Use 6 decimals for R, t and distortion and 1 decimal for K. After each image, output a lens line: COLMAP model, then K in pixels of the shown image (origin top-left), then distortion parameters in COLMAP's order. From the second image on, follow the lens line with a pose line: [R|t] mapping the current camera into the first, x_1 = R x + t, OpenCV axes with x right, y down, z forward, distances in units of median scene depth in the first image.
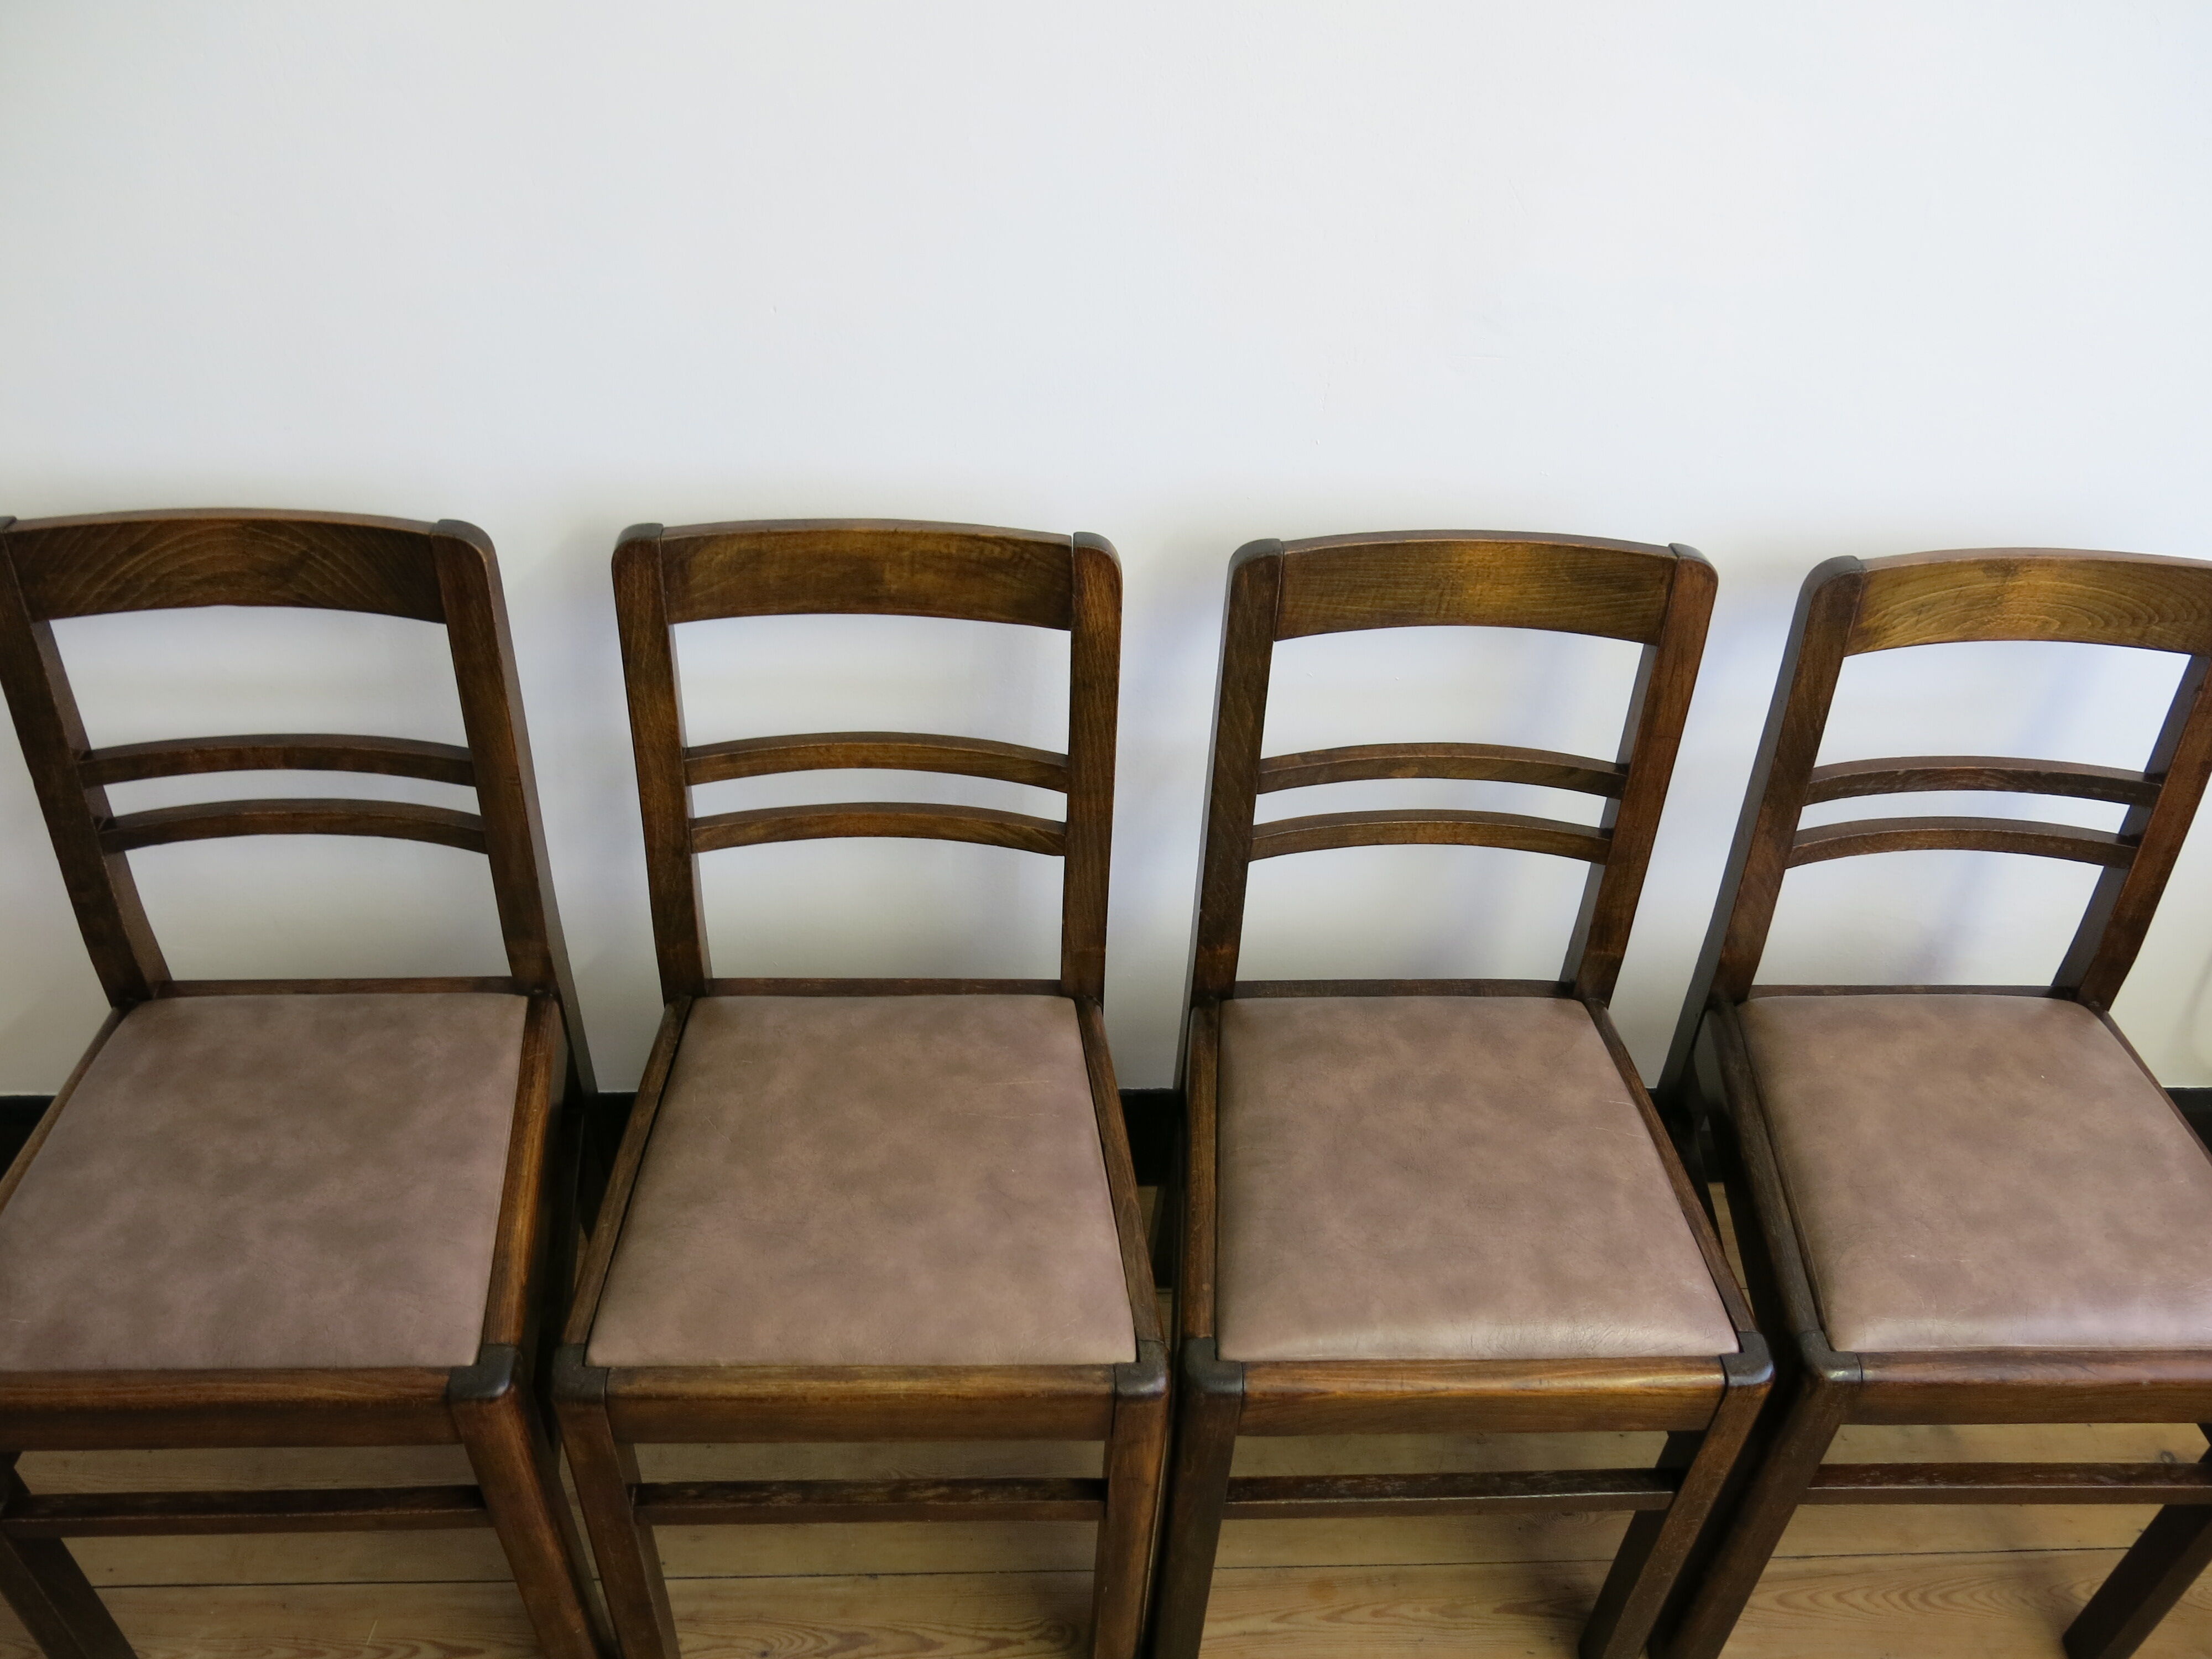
lens RADIAL K [[1853.2, 0, 1120.4], [0, 1853.2, 847.9], [0, 0, 1]] dist [-0.025025, 0.007537]
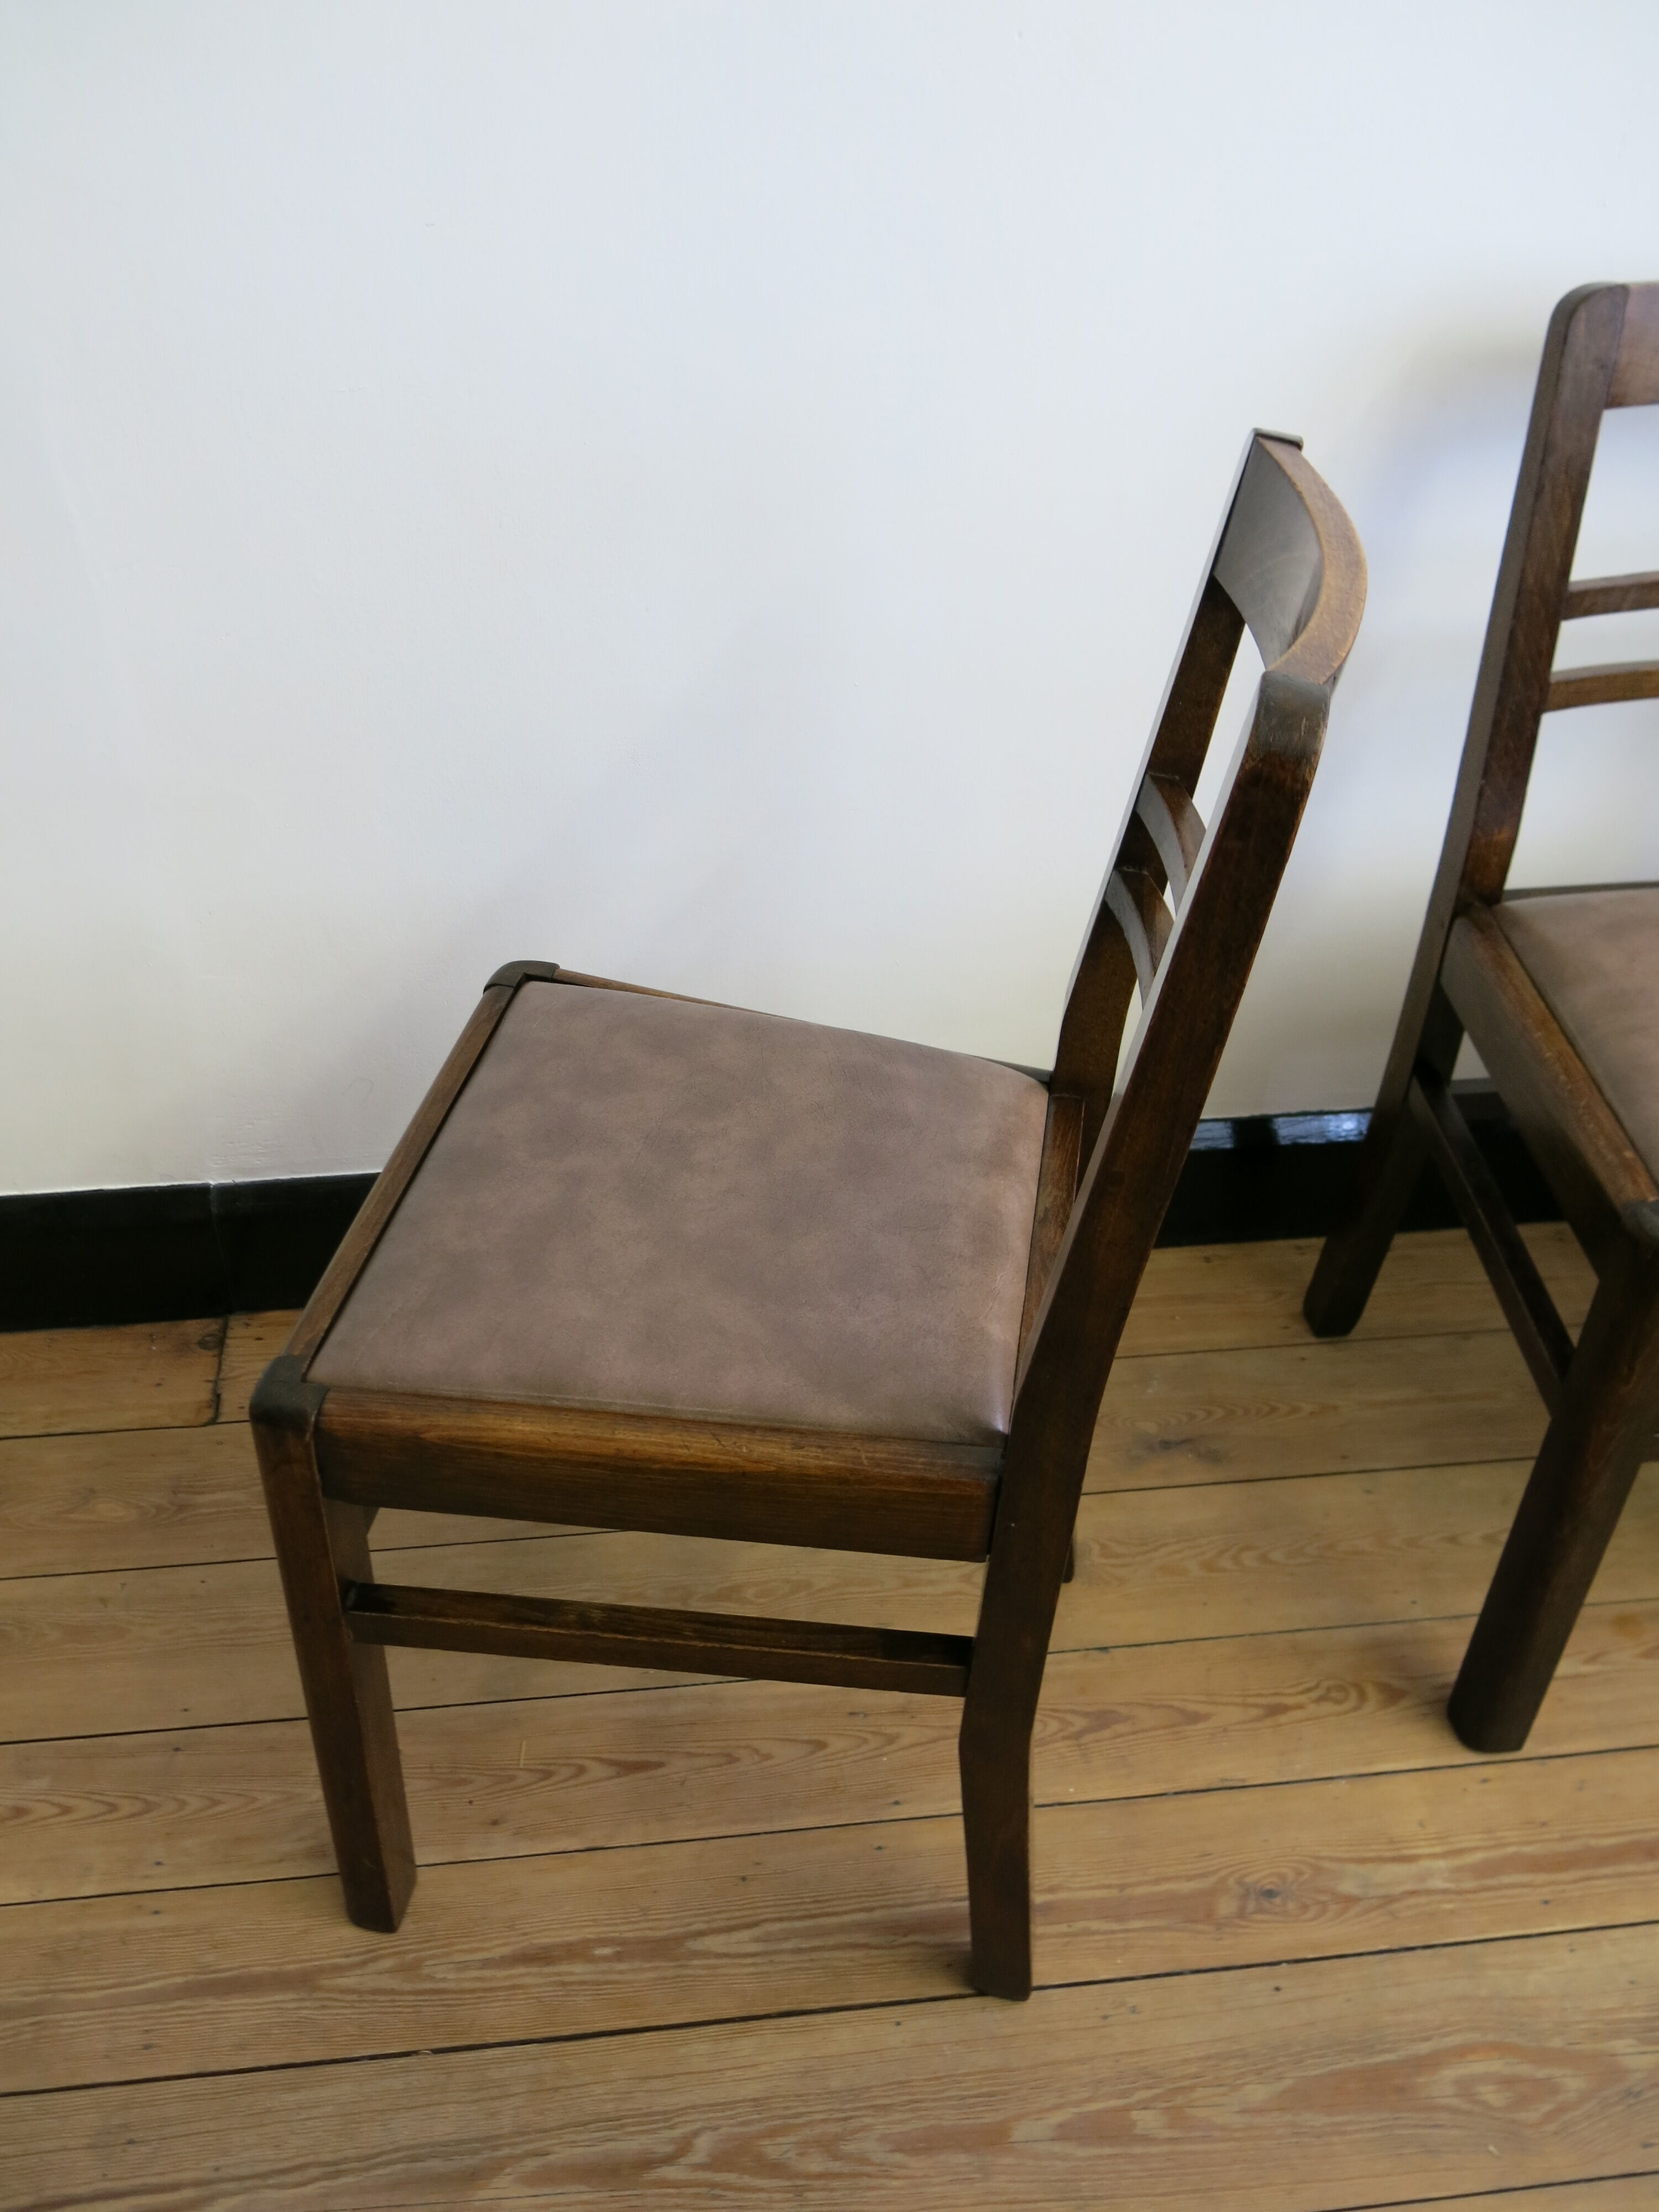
lens RADIAL K [[1853.2, 0, 805.4], [0, 1853.2, 1114.2], [0, 0, 1]] dist [-0.025025, 0.007537]
pose [[0.997097, -0.070749, 0.028162, -0.325679], [0.072541, 0.994995, -0.068717, 0.239532], [-0.023159, 0.070560, 0.997239, 0.184091]]
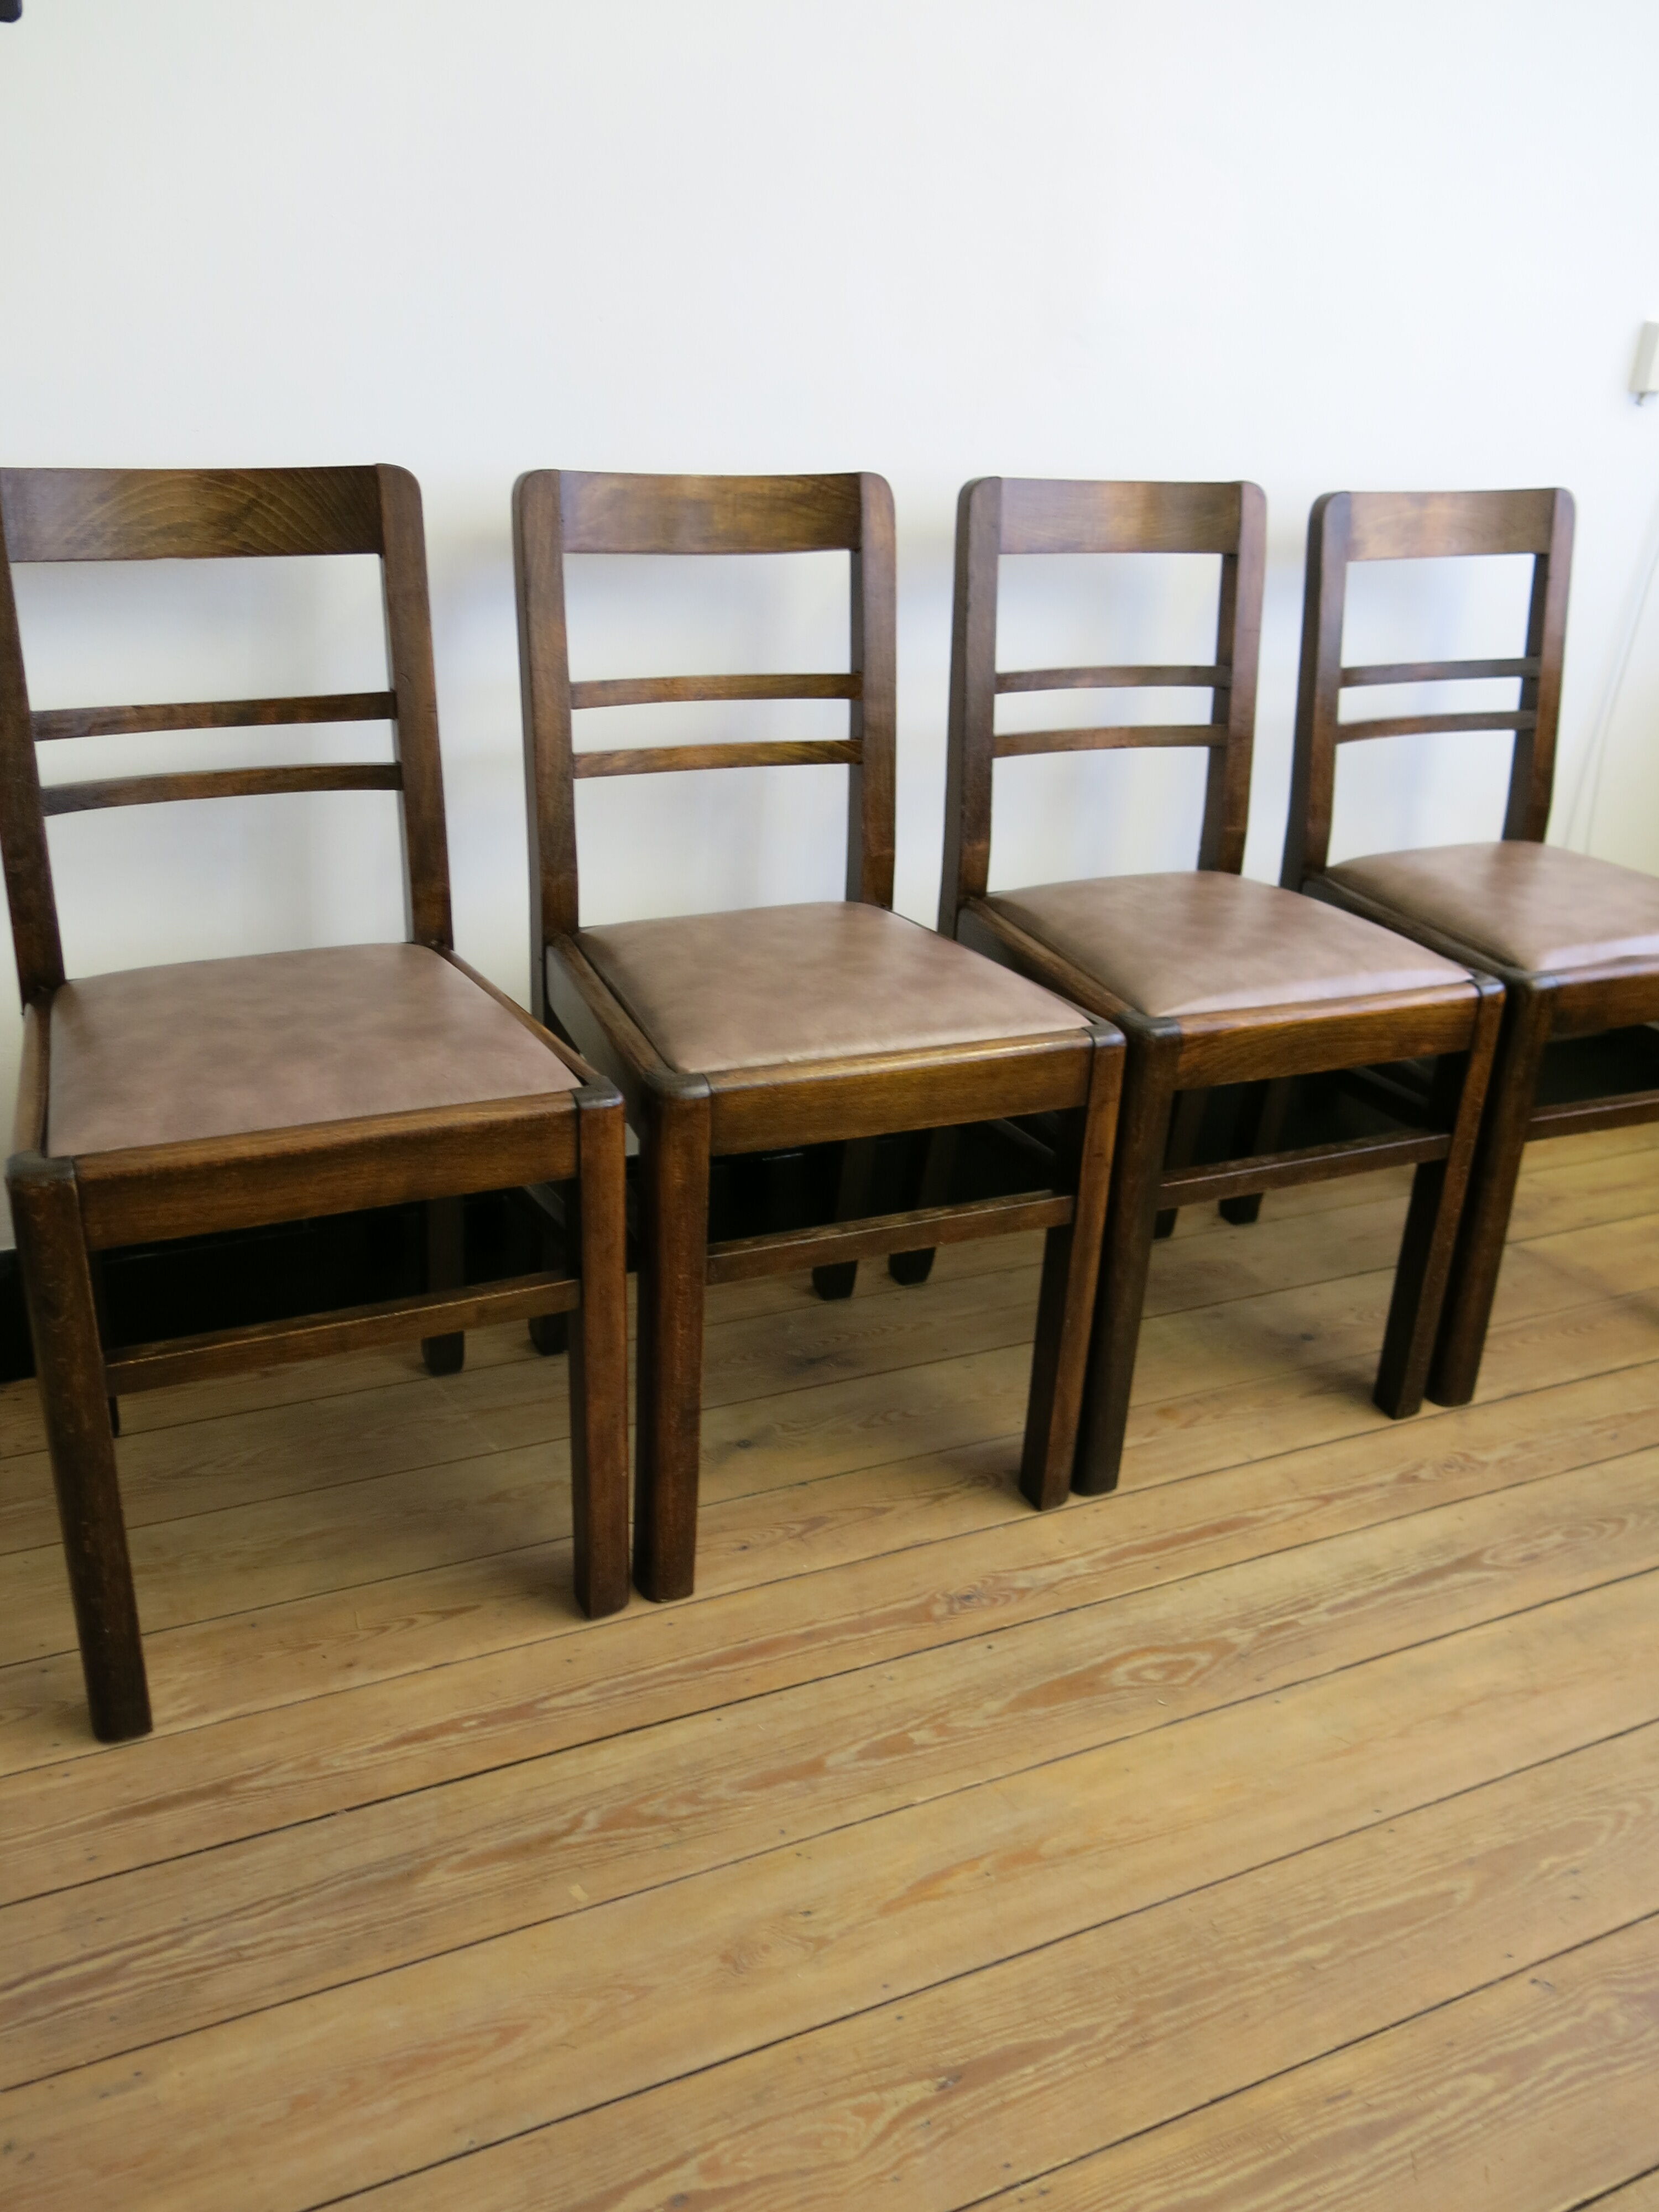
lens RADIAL K [[1853.2, 0, 816.2], [0, 1853.2, 1111.4], [0, 0, 1]] dist [-0.025025, 0.007537]
pose [[0.922678, -0.157019, 0.352152, -0.553063], [0.250190, 0.938754, -0.236950, 0.531093], [-0.293379, 0.306733, 0.905452, -0.029440]]
